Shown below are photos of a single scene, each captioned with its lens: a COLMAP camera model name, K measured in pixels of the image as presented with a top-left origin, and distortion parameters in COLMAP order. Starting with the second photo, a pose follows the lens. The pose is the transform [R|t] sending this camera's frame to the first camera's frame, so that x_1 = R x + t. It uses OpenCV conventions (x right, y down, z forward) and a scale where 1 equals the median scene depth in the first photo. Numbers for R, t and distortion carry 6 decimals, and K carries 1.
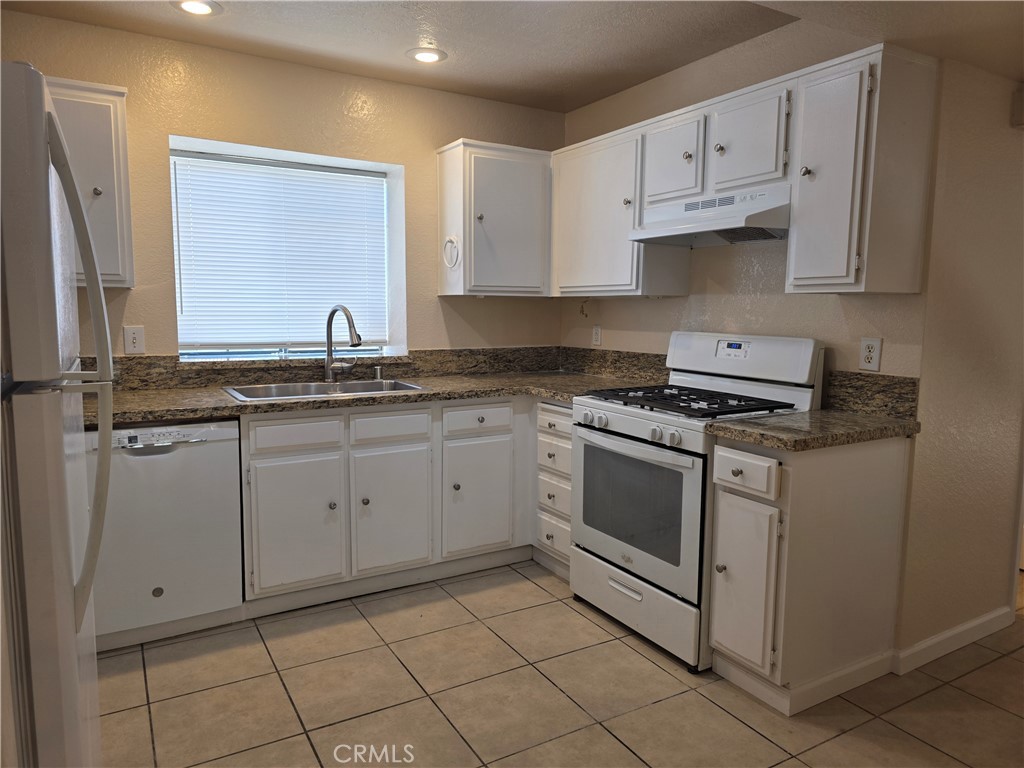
lens RADIAL K [[682.8, 0, 506.4], [0, 682.8, 389.9], [0, 0, 1]] dist [0.071275, -0.074094]
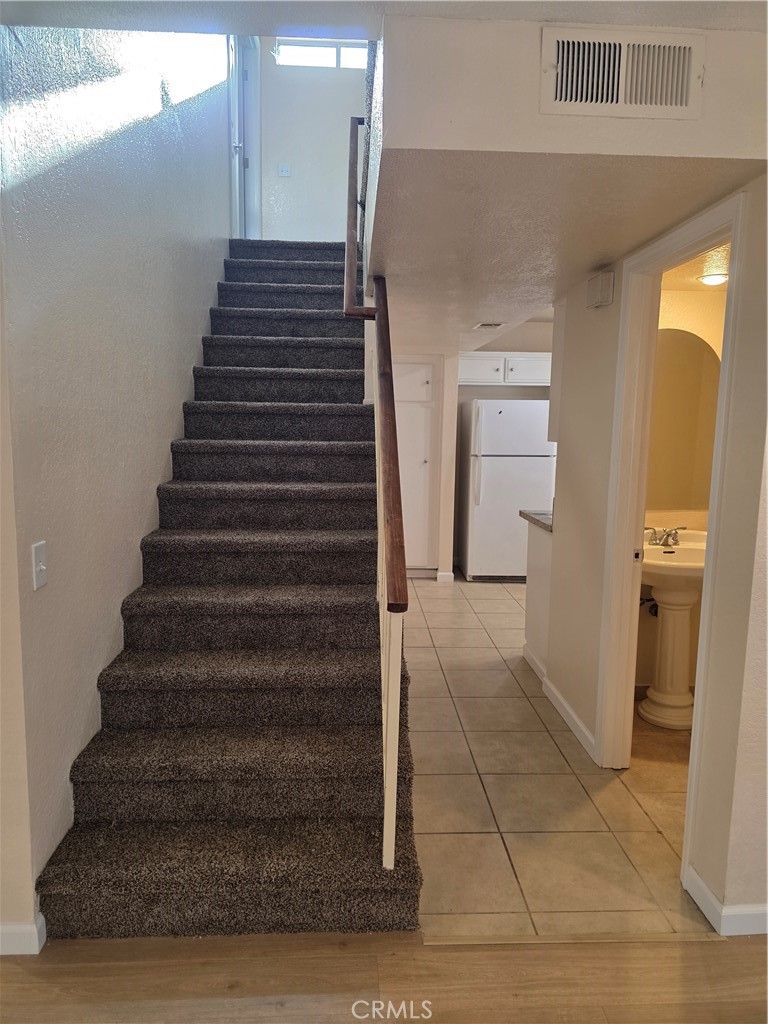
lens RADIAL K [[682.8, 0, 384.0], [0, 682.8, 512.0], [0, 0, 1]] dist [0.071275, -0.074094]
pose [[-0.460618, 0.095612, -0.882434, 1.667282], [-0.132135, 0.975717, 0.174692, -0.160720], [0.877708, 0.197067, -0.436798, 1.044563]]
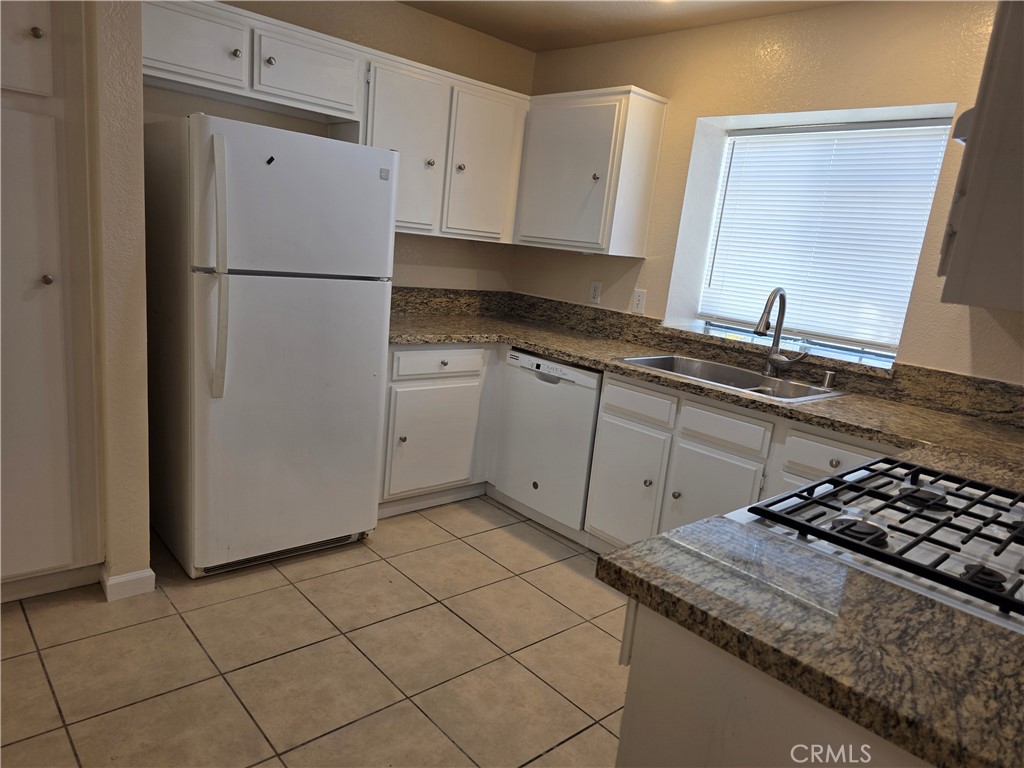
lens RADIAL K [[682.8, 0, 506.4], [0, 682.8, 389.9], [0, 0, 1]] dist [0.071275, -0.074094]
pose [[0.195774, 0.219450, -0.955779, 0.608727], [-0.216483, 0.960266, 0.176138, -0.087655], [0.956456, 0.172427, 0.235503, 0.544168]]
